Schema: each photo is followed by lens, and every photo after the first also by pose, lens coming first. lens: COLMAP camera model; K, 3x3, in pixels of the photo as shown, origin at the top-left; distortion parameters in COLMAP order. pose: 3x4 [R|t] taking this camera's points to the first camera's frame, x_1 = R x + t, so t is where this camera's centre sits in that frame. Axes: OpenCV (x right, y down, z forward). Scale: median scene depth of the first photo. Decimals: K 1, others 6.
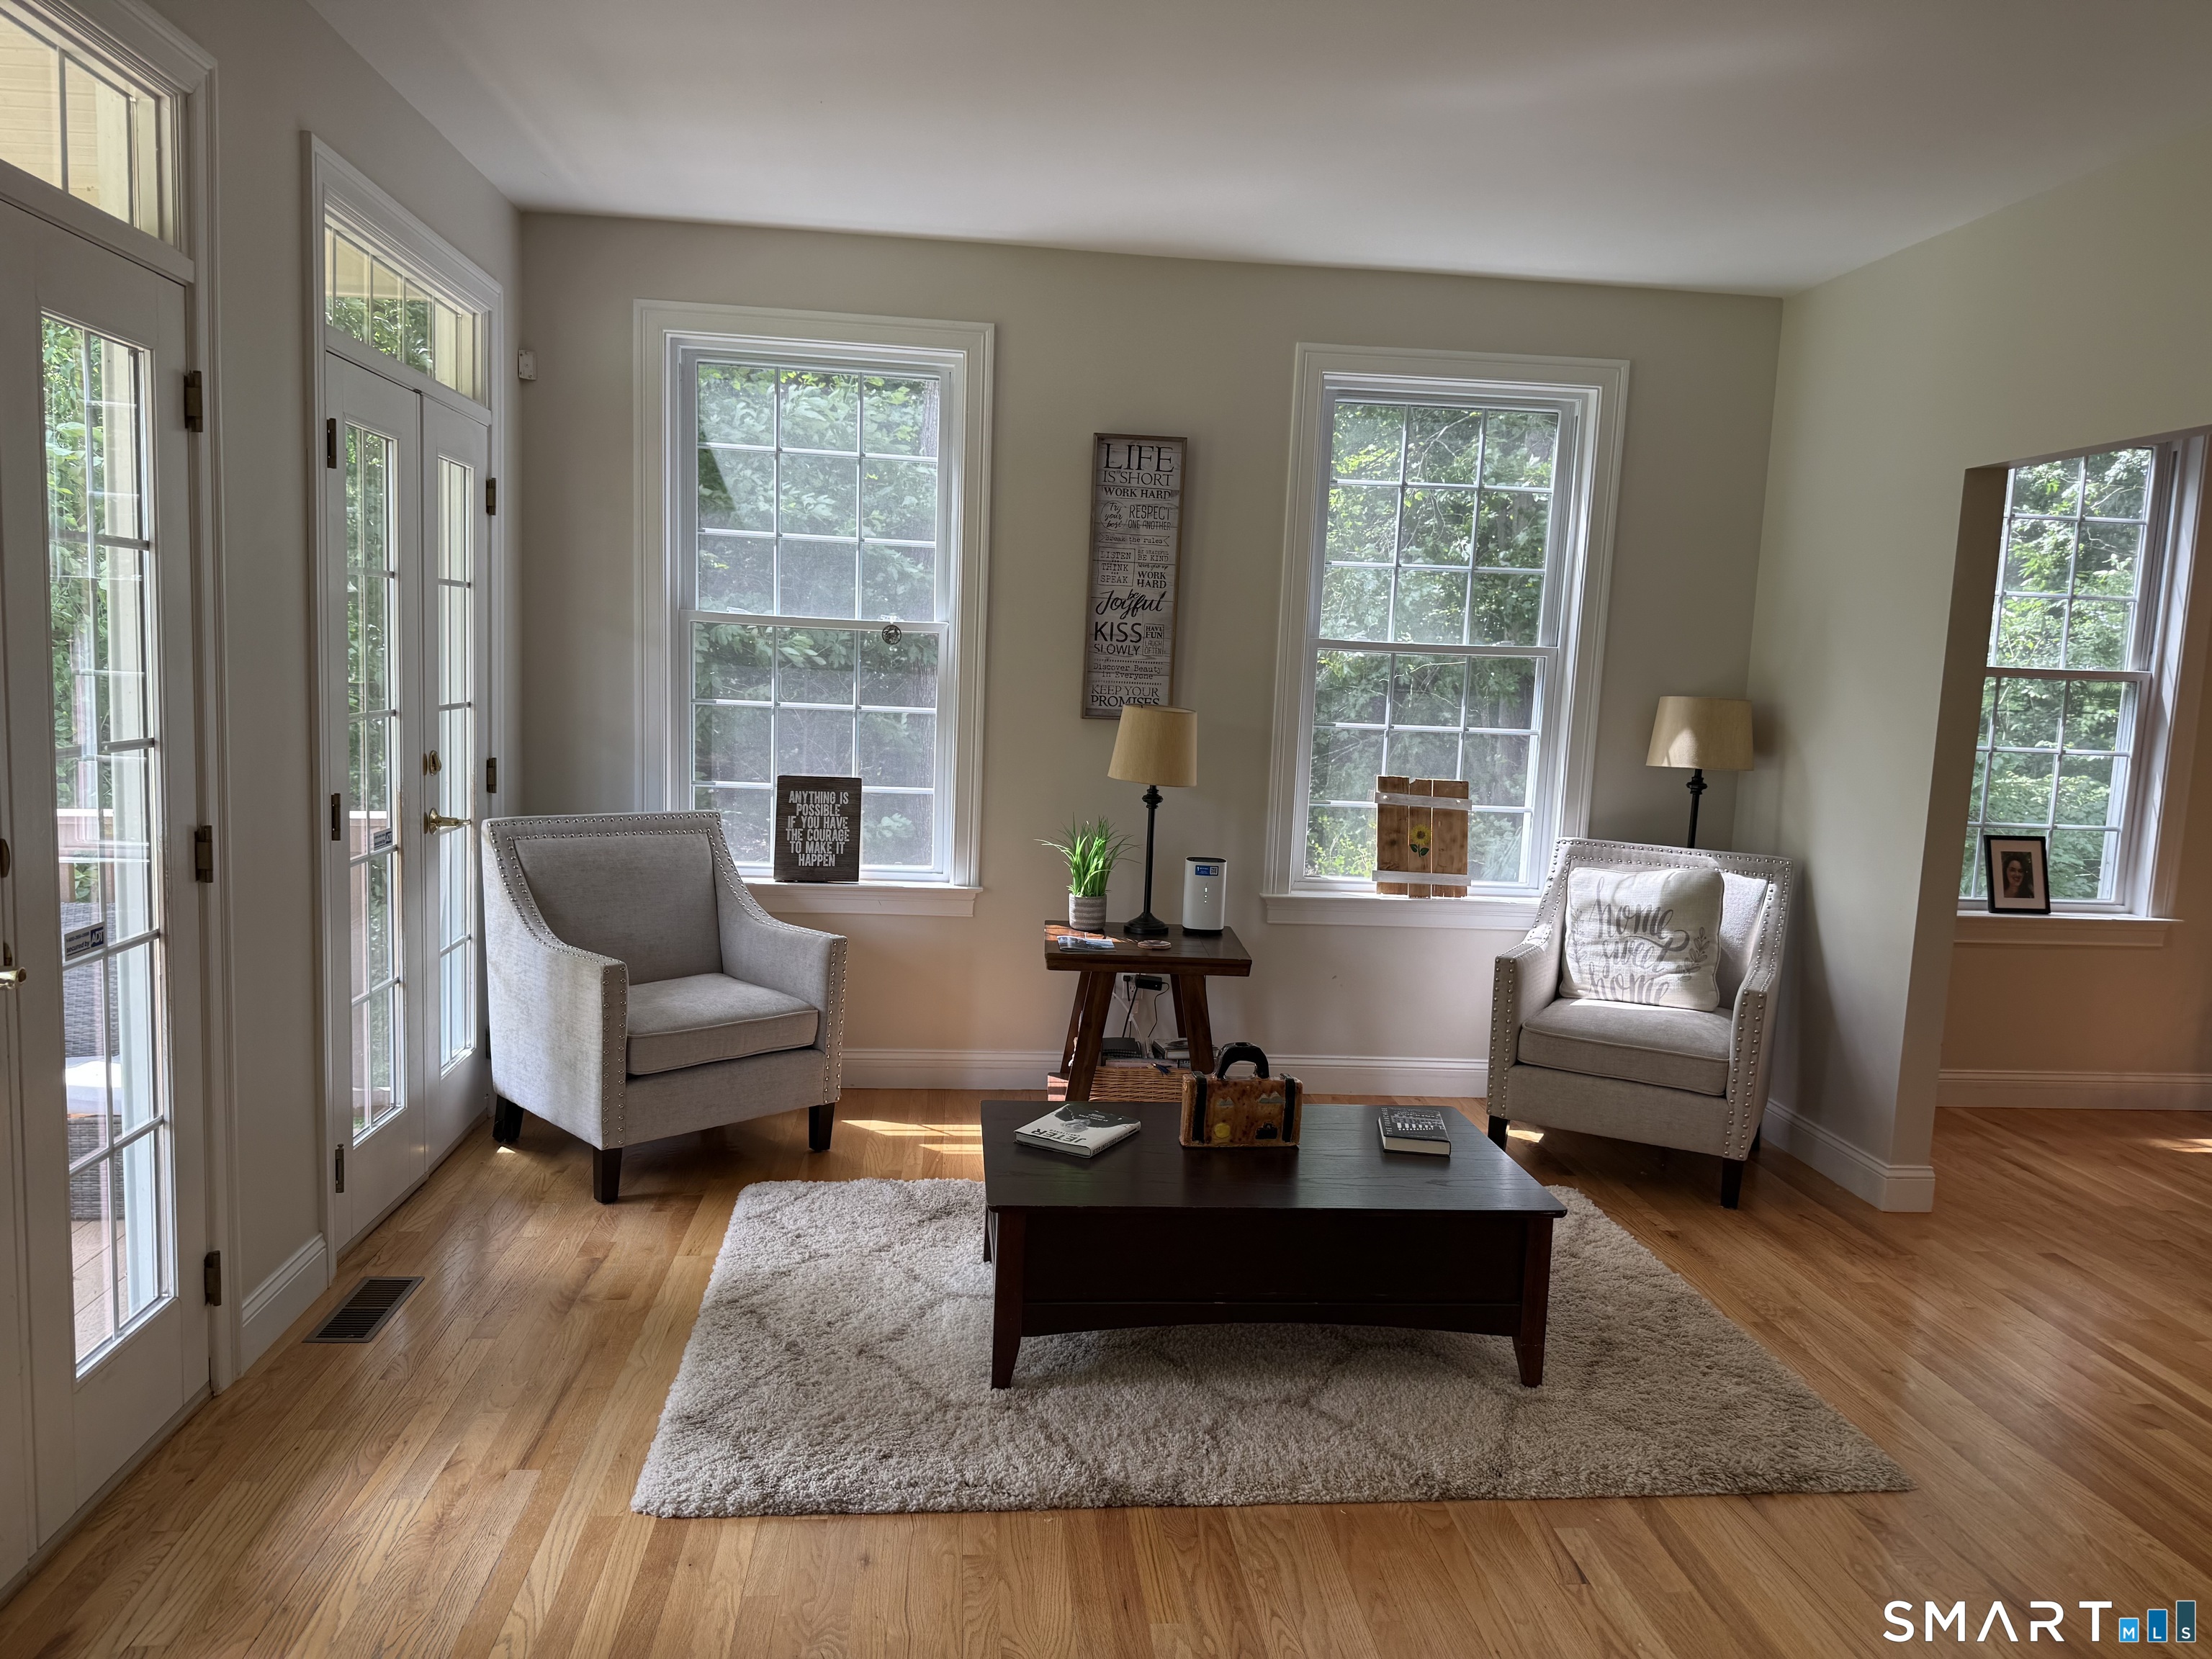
lens RADIAL K [[1476.9, 0, 1106.0], [0, 1476.9, 829.5], [0, 0, 1]] dist [0.203441, -0.370282]
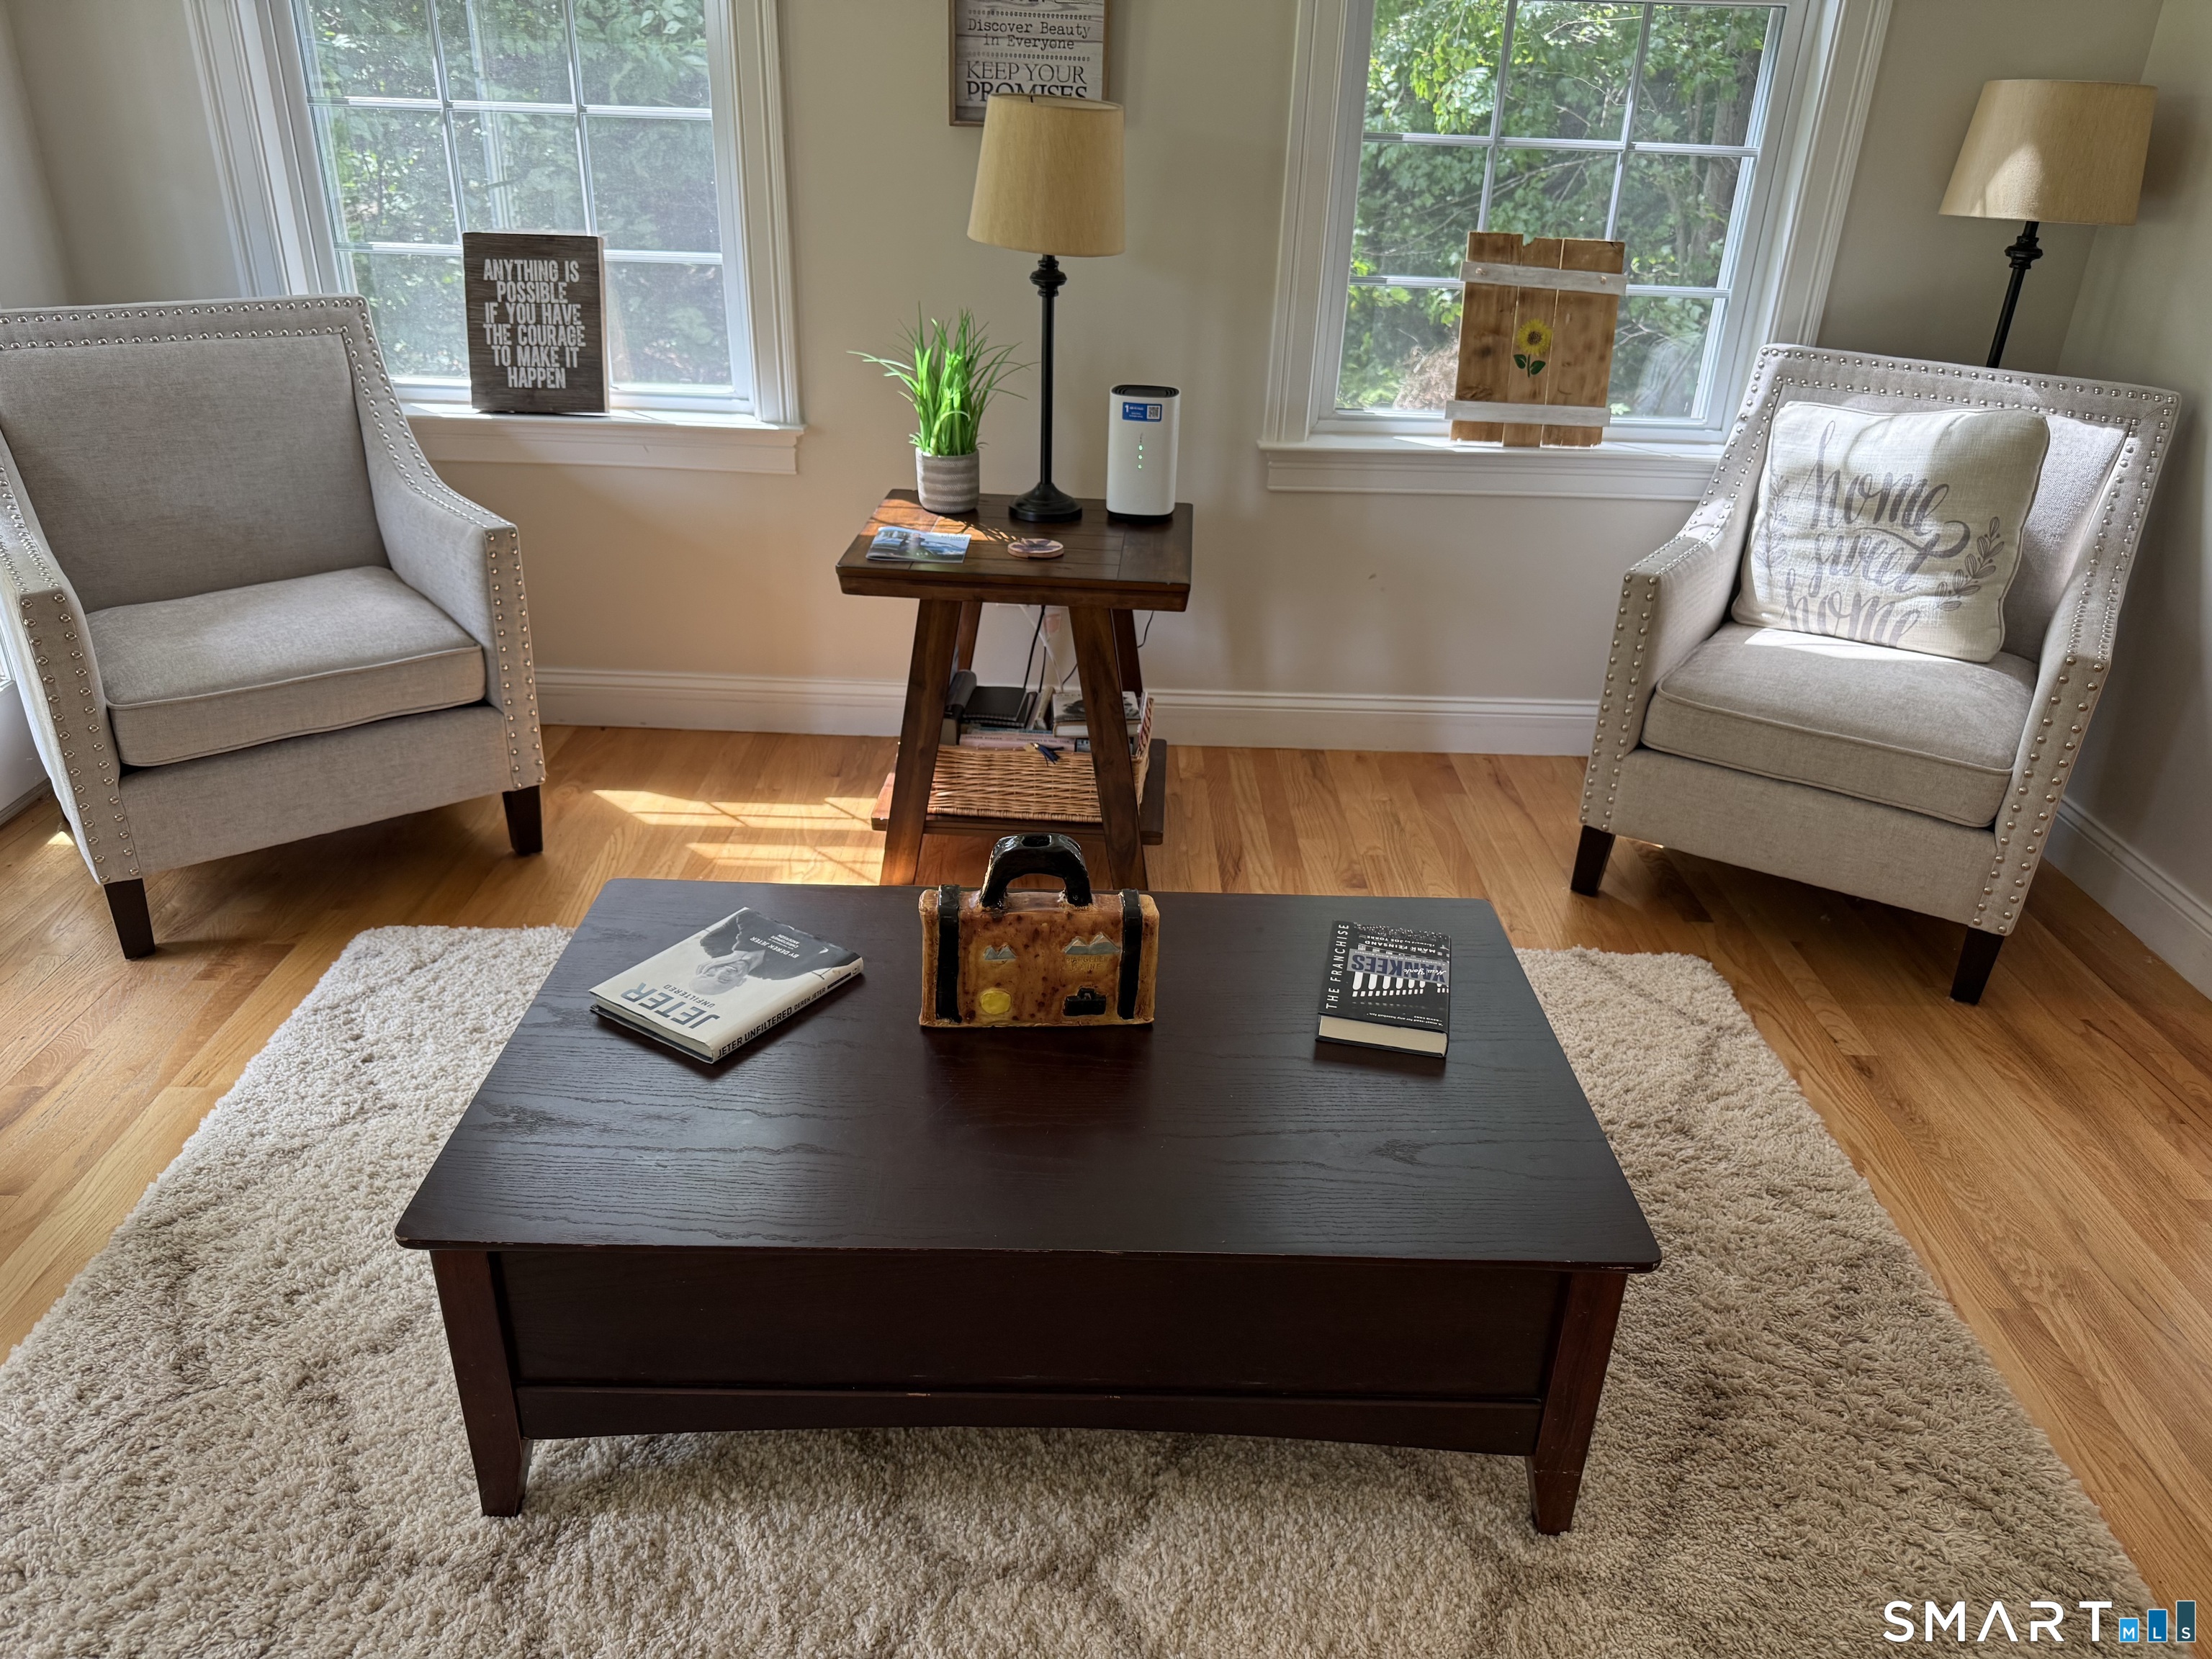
lens RADIAL K [[1587.3, 0, 1106.0], [0, 1587.3, 829.5], [0, 0, 1]] dist [0.062322, -0.091977]
pose [[0.996580, 0.028291, -0.077646, 0.107682], [-0.001804, 0.946799, 0.321820, -0.017933], [0.082620, -0.320579, 0.943612, 0.356736]]
